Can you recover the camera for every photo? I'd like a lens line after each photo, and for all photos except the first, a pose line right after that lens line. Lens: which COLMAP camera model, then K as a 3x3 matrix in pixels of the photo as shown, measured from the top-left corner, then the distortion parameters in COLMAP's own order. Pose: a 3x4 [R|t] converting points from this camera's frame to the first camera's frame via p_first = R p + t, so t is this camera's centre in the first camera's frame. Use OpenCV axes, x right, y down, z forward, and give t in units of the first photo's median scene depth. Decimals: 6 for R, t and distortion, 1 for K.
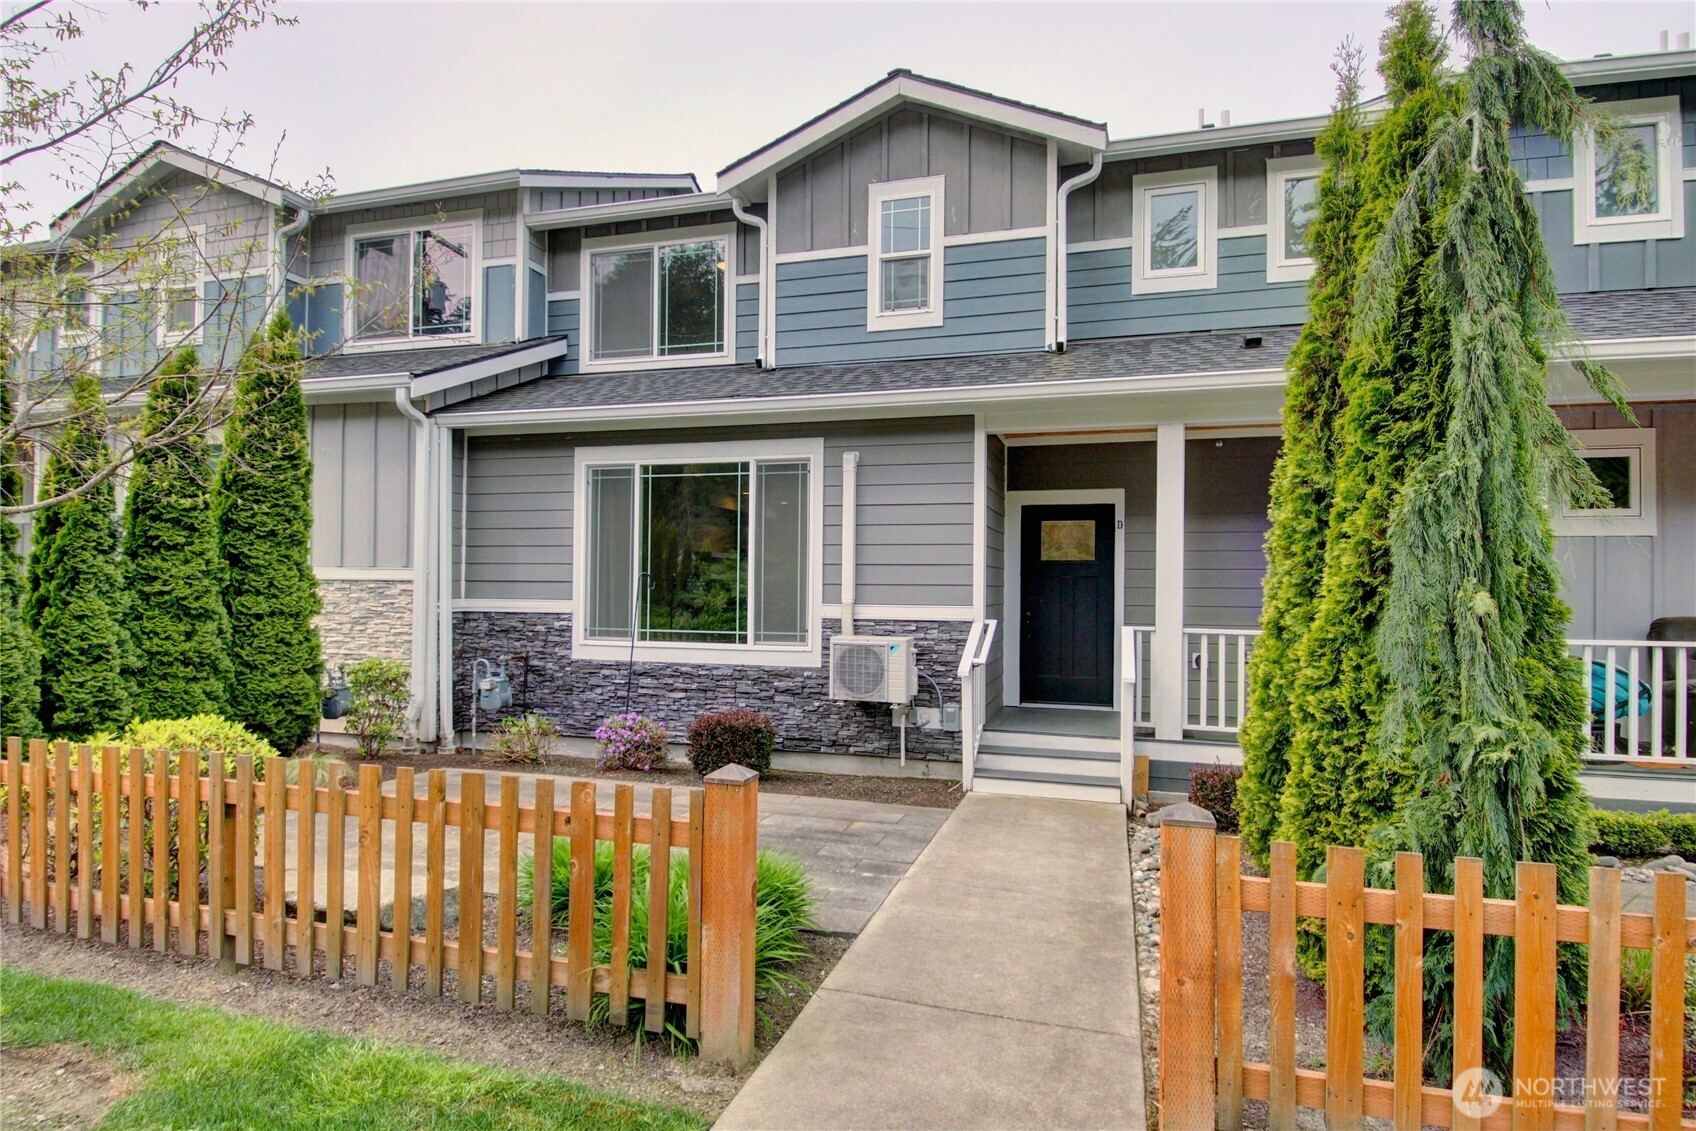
lens RADIAL K [[959.0, 0, 847.4], [0, 959.0, 577.5], [0, 0, 1]] dist [0.000082, -0.001658]
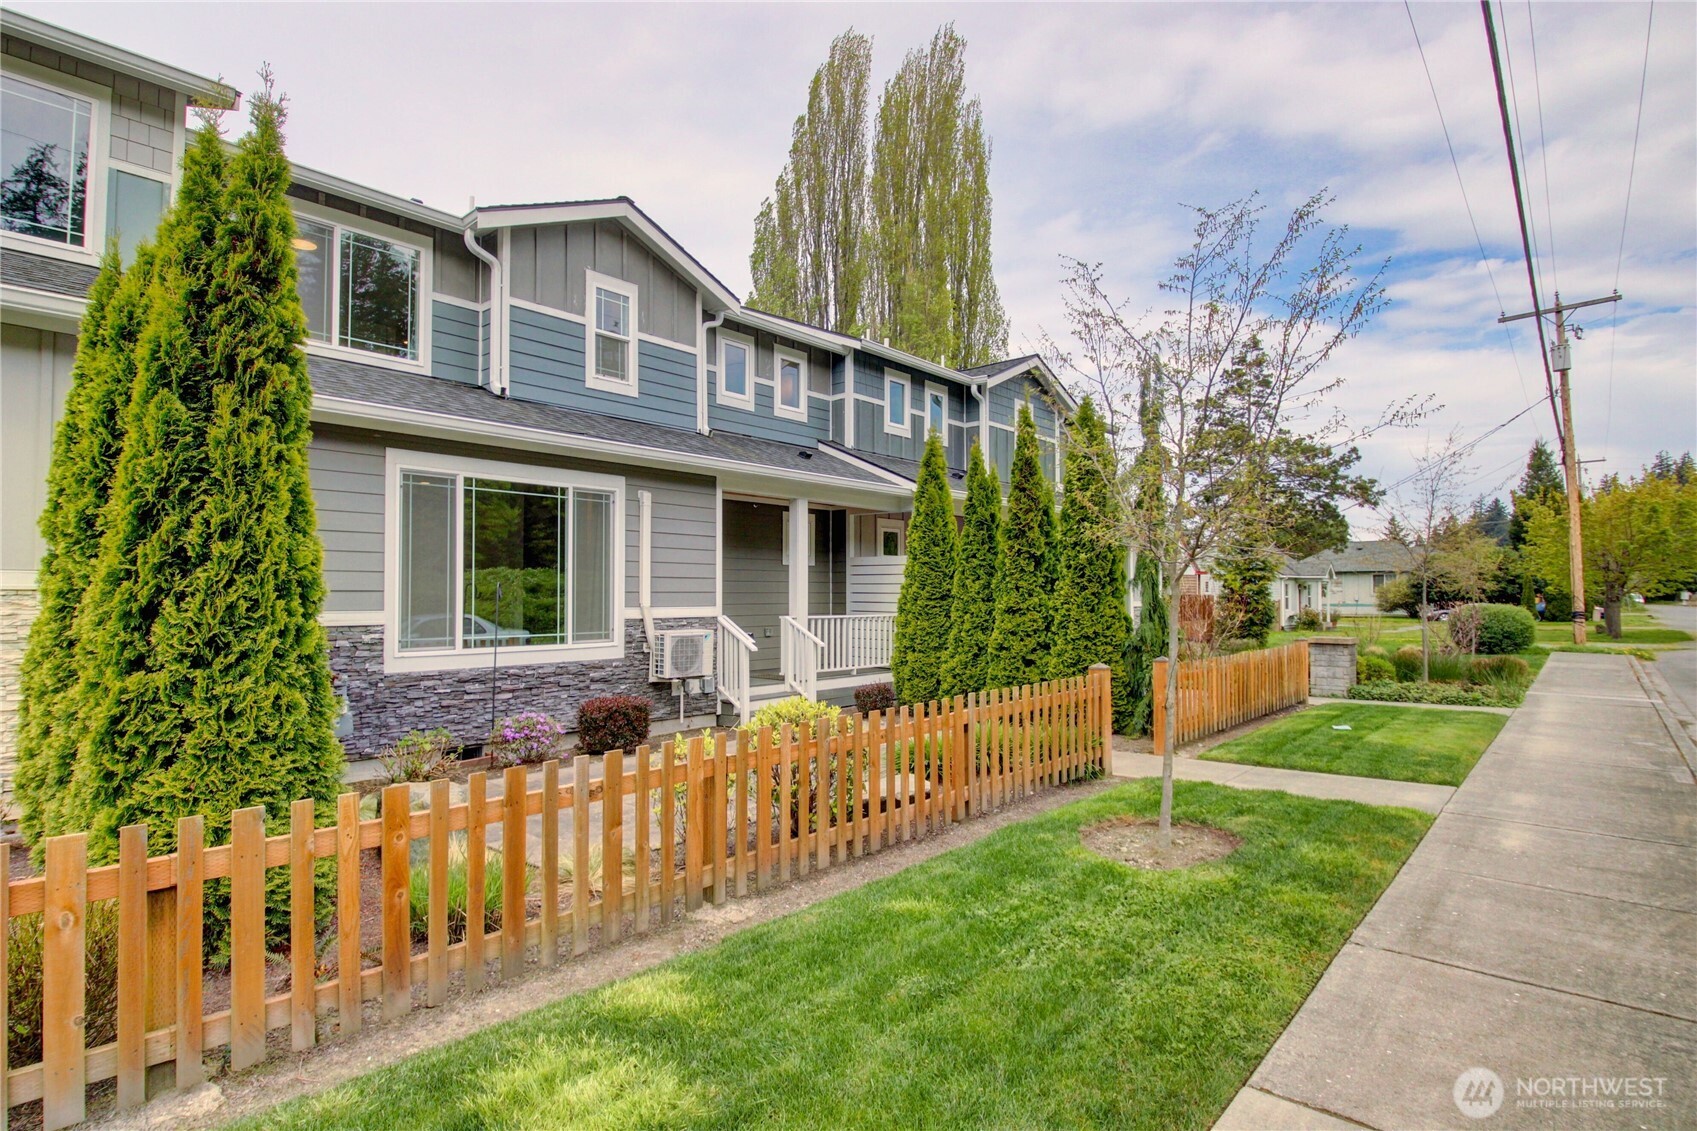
lens RADIAL K [[856.3, 0, 847.5], [0, 856.3, 566.3], [0, 0, 1]] dist [-0.001520, -0.000129]
pose [[0.391453, 0.019605, 0.919989, -0.902800], [-0.010385, 0.999803, -0.016887, -0.010475], [-0.920140, -0.002943, 0.391580, 0.268684]]
